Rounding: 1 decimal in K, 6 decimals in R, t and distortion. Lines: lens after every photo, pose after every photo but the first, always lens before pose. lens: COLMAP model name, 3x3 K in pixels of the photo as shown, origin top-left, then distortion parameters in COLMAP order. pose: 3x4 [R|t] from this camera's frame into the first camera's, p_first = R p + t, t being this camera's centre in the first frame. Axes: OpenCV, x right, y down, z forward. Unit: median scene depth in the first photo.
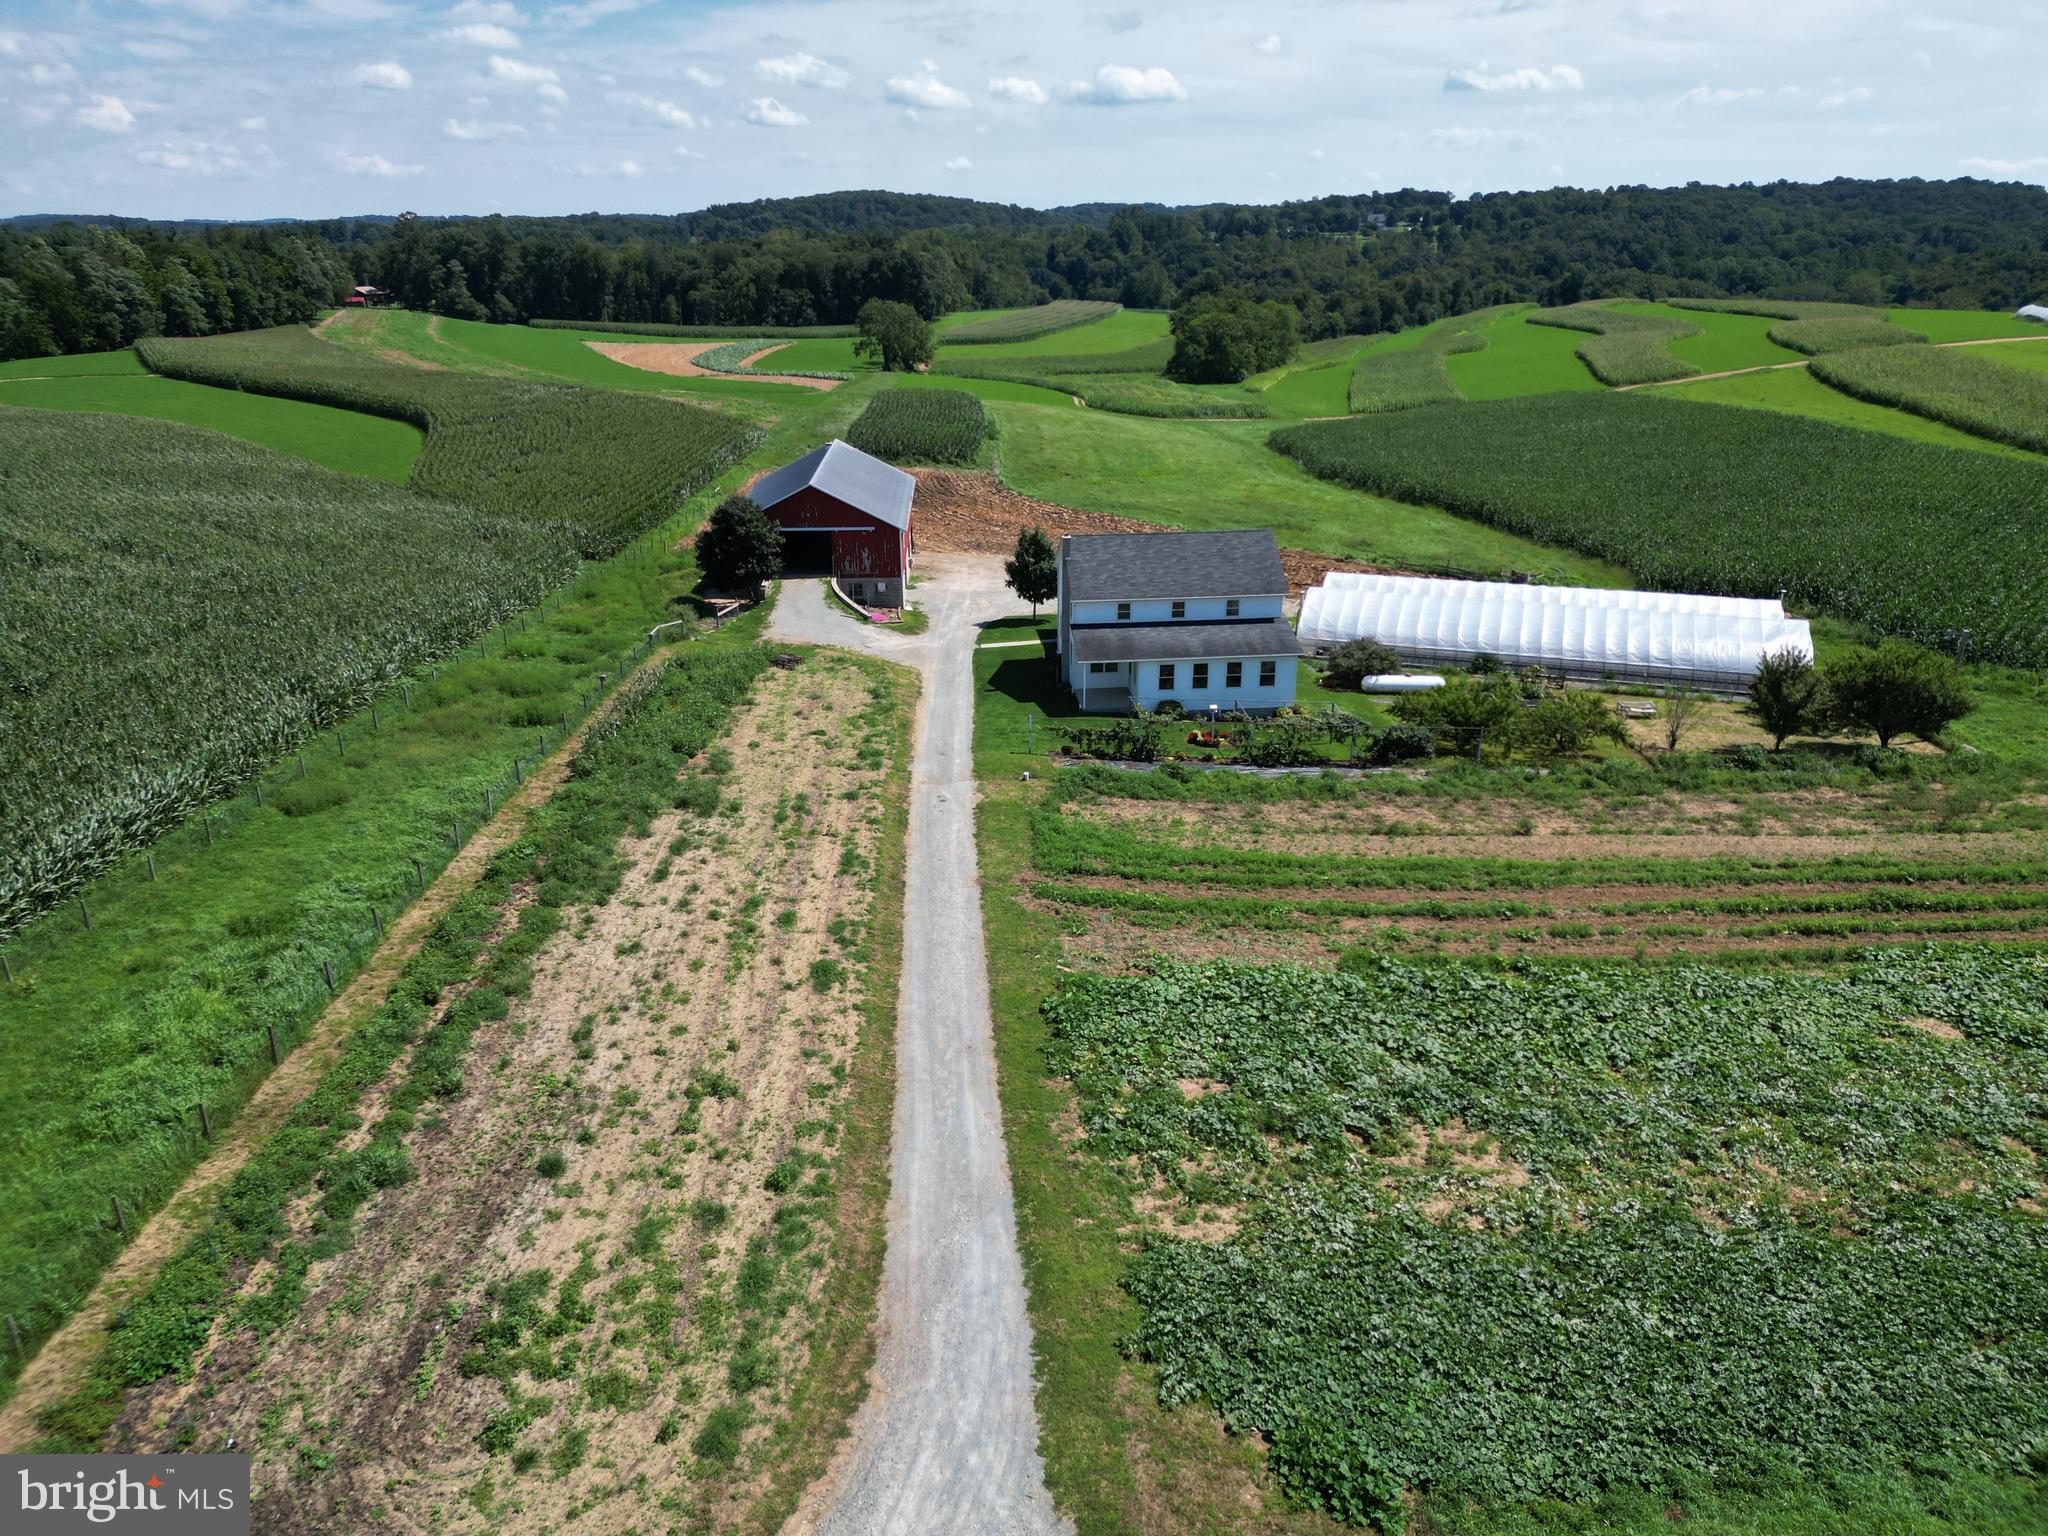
lens RADIAL K [[1429.7, 0, 1024.0], [0, 1429.7, 768.0], [0, 0, 1]] dist [0.095728, -0.098928]
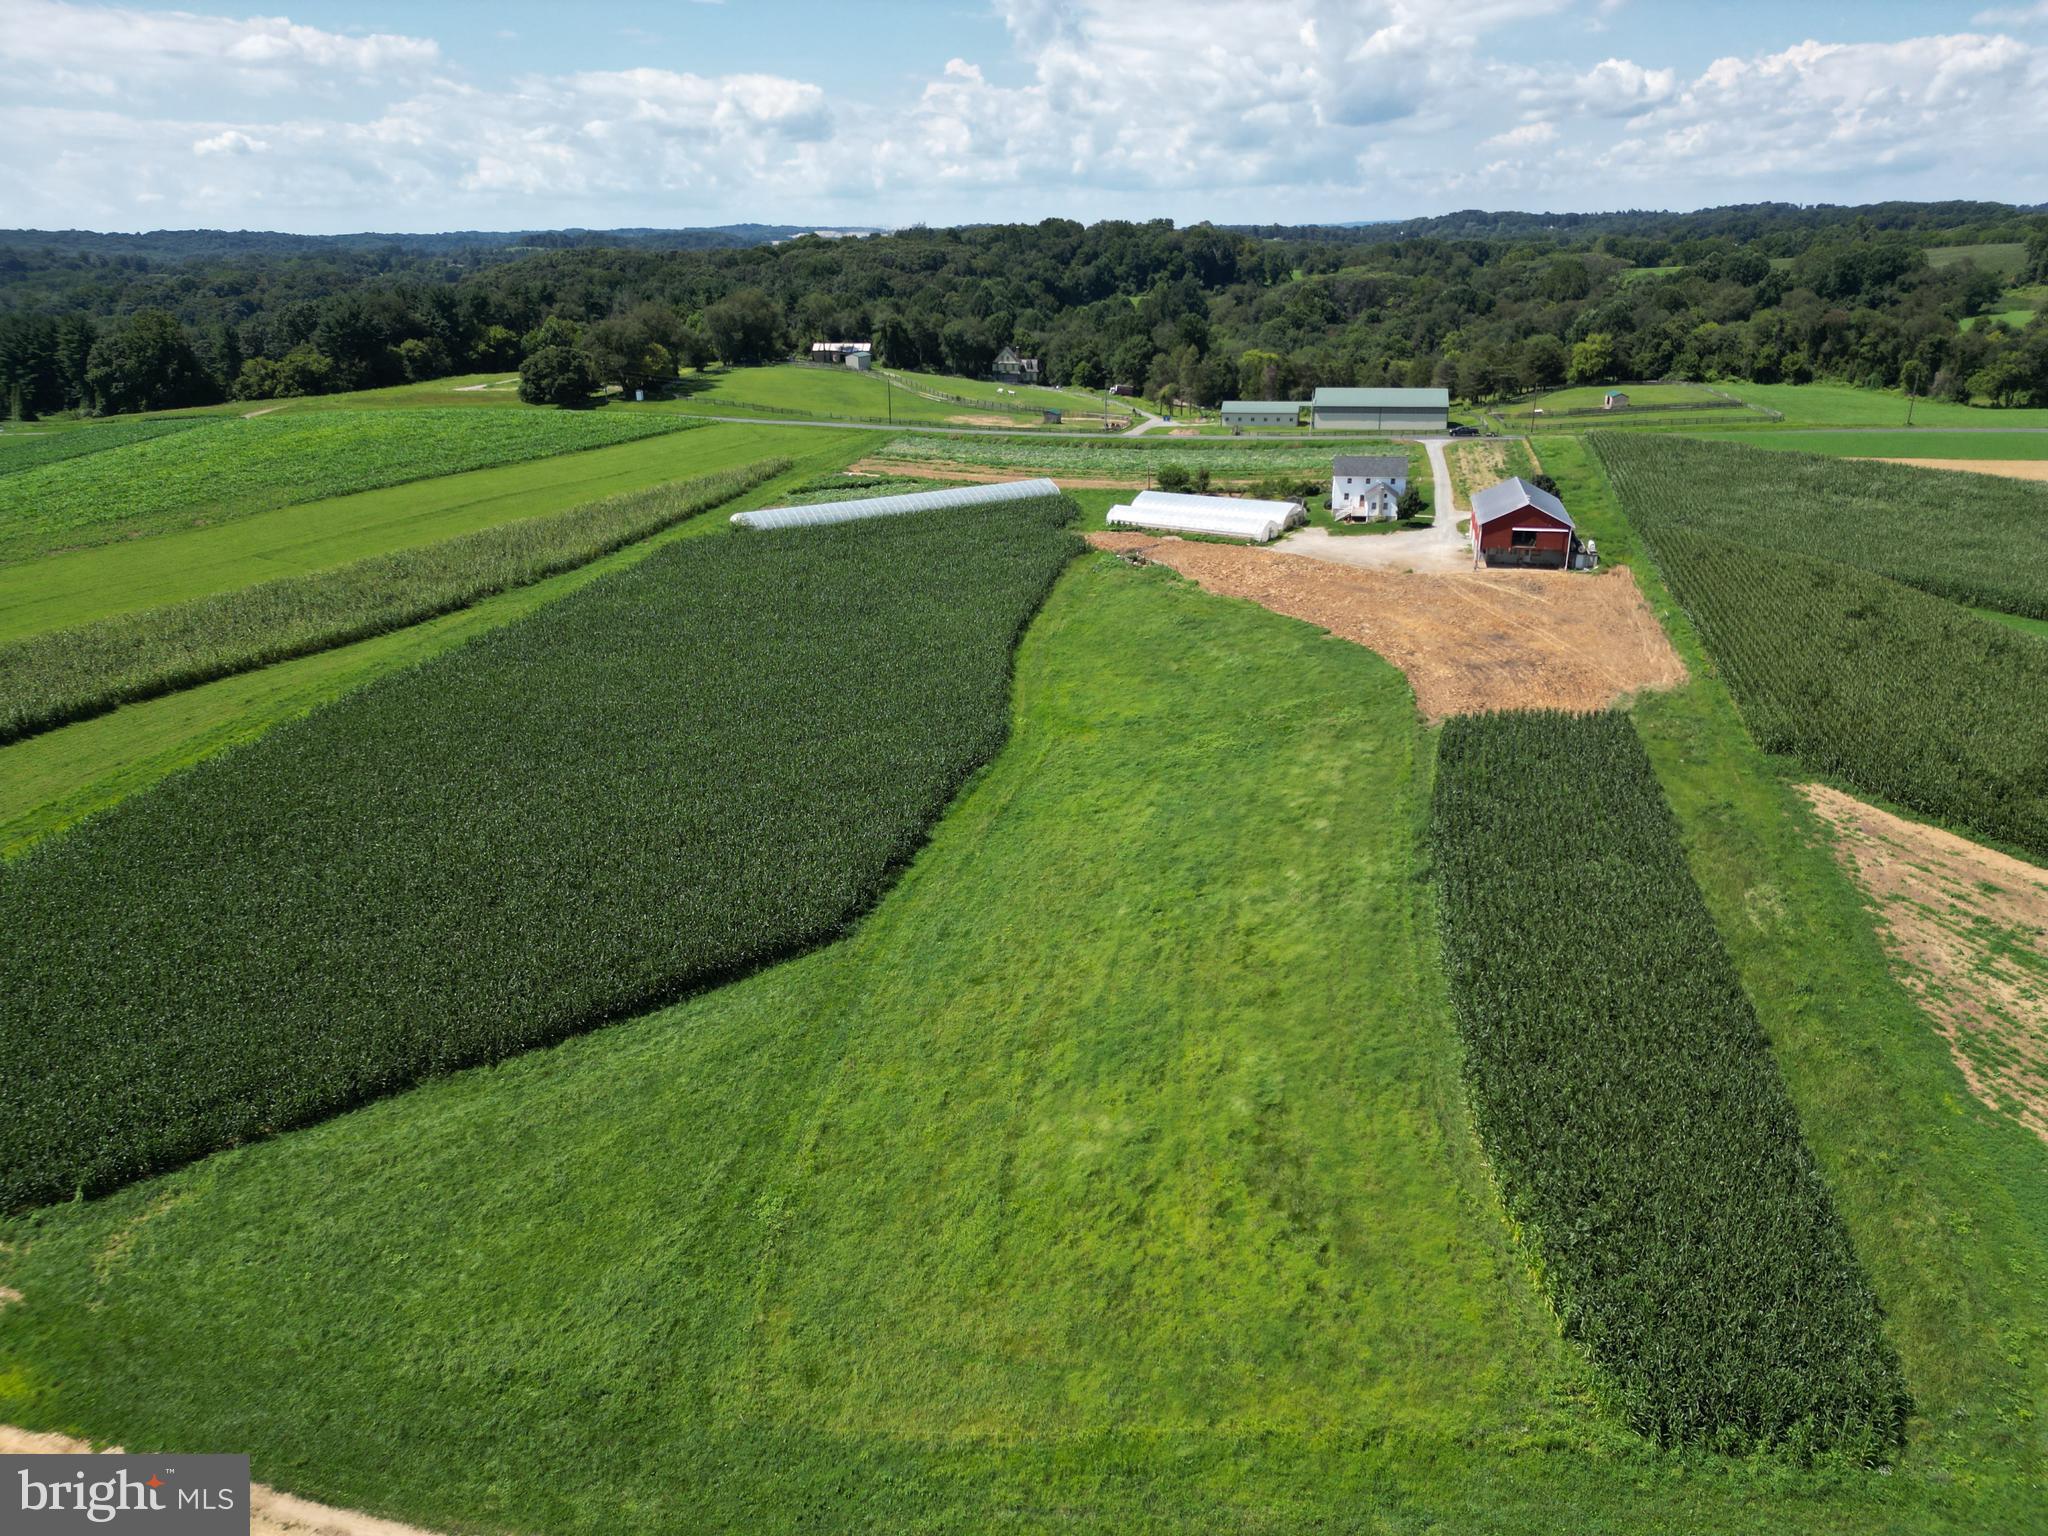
lens RADIAL K [[1429.7, 0, 1024.0], [0, 1429.7, 768.0], [0, 0, 1]] dist [0.095728, -0.098928]
pose [[-0.960344, -0.089951, 0.263909, -0.026101], [0.101756, 0.768171, 0.632107, -0.737946], [-0.259586, 0.633895, -0.728555, 1.713376]]
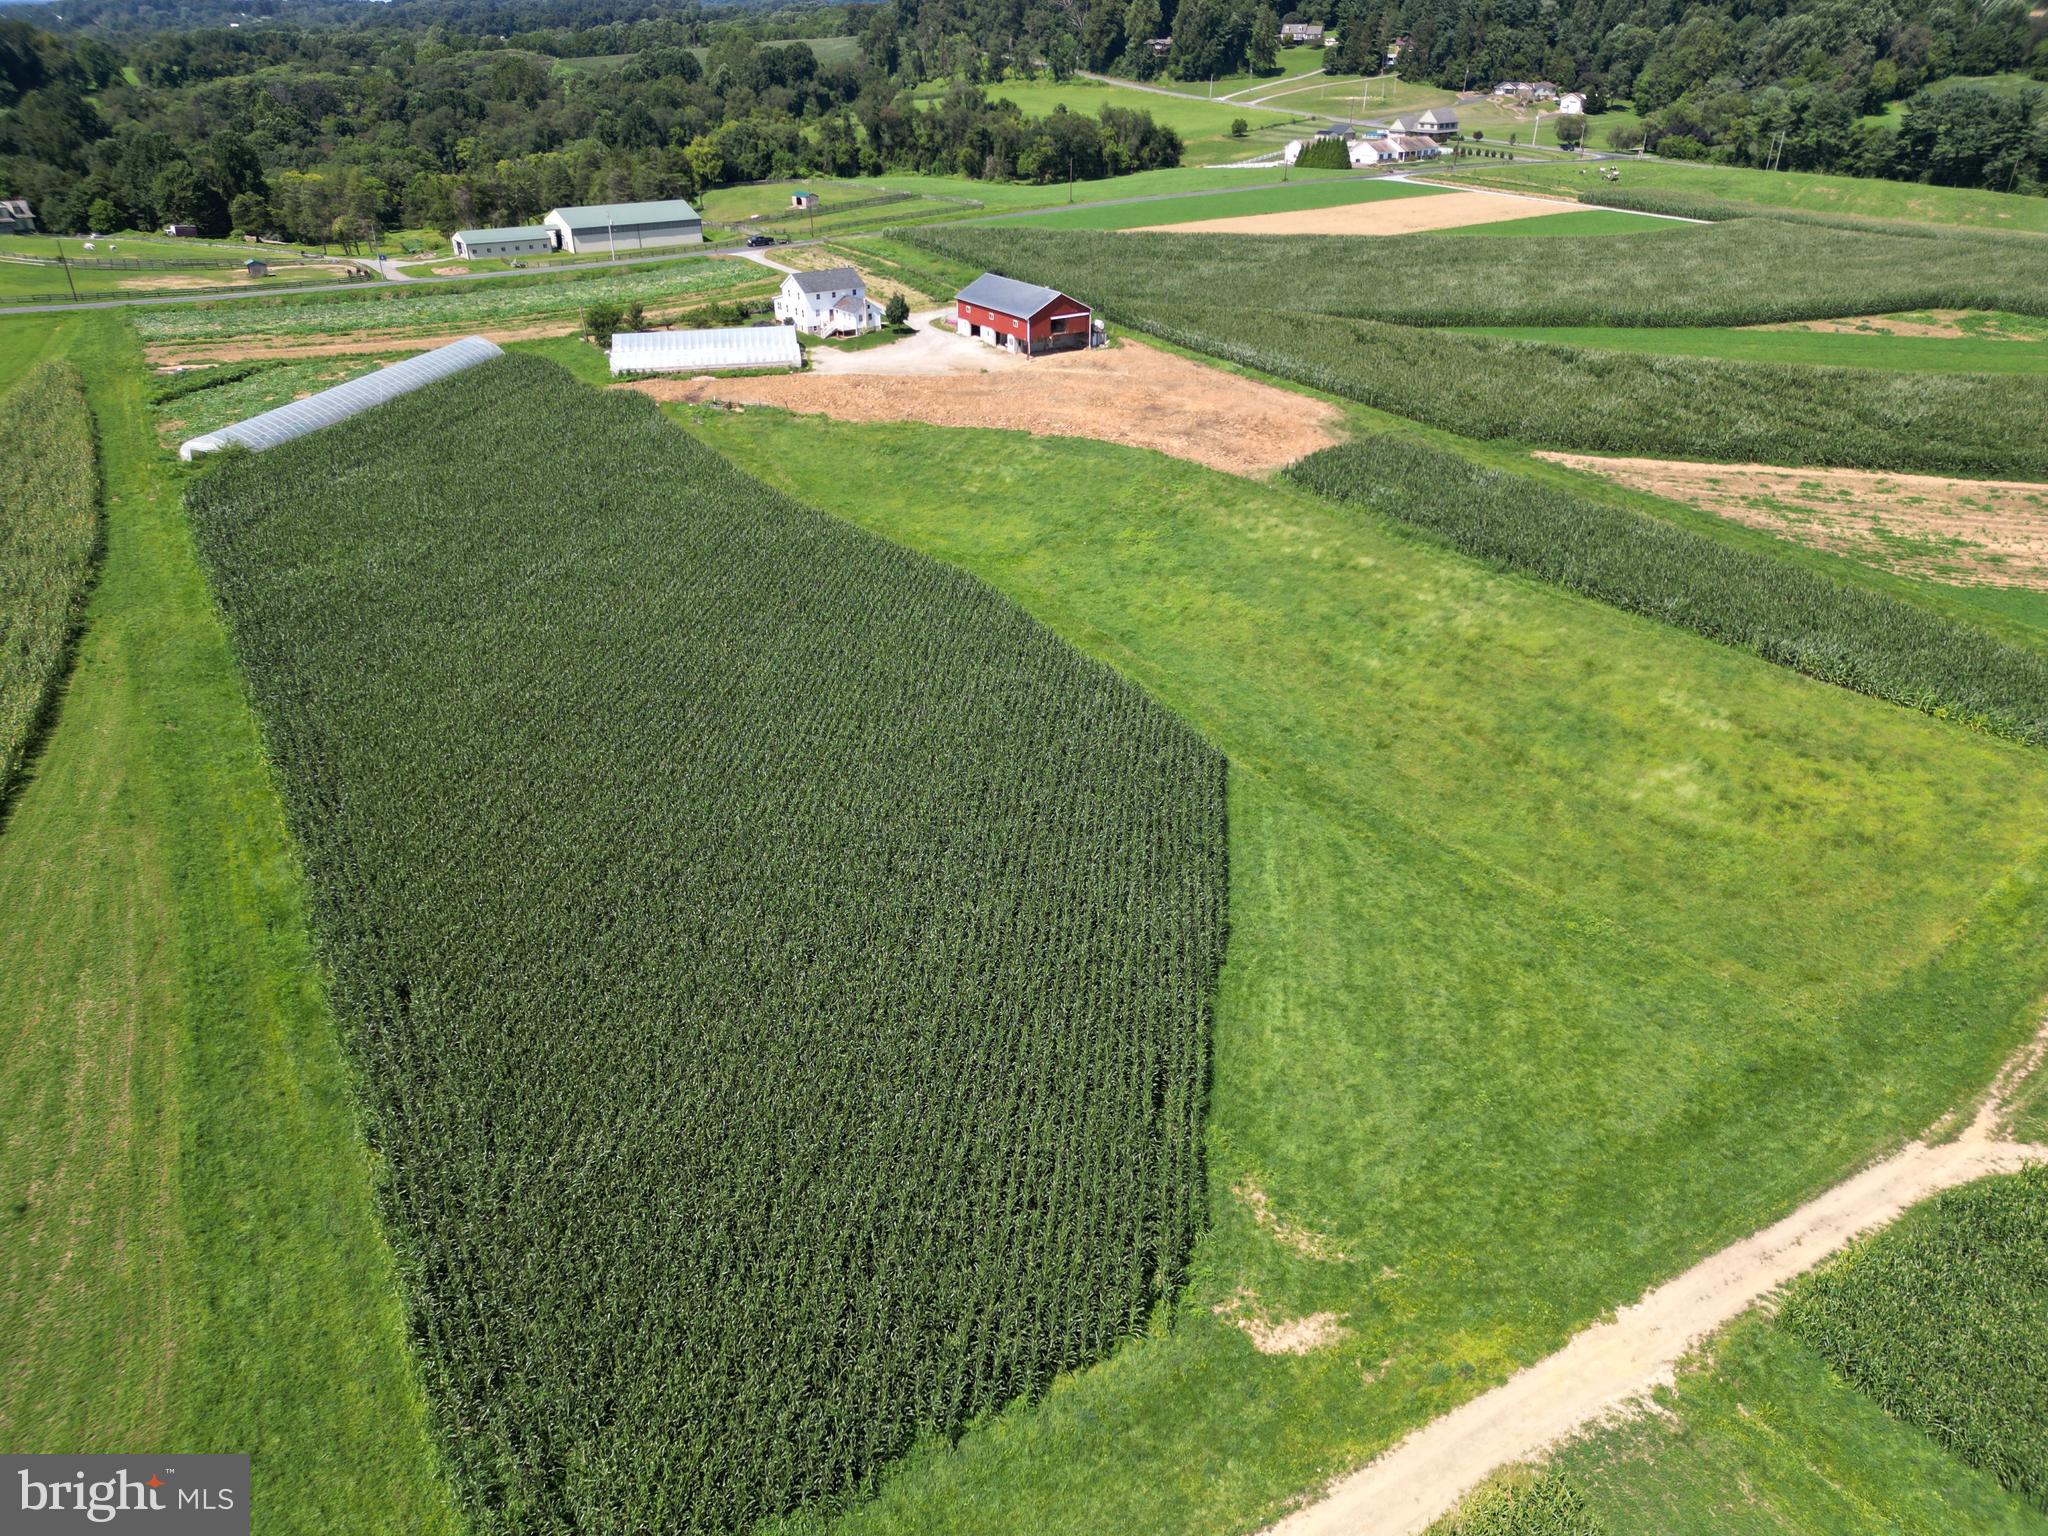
lens RADIAL K [[1440.8, 0, 1024.0], [0, 1440.8, 768.0], [0, 0, 1]] dist [0.054715, -0.039740]
pose [[-0.867104, 0.236611, -0.438345, 0.599104], [-0.161607, 0.698763, 0.696860, -0.738865], [0.471184, 0.675090, -0.567661, 1.657171]]
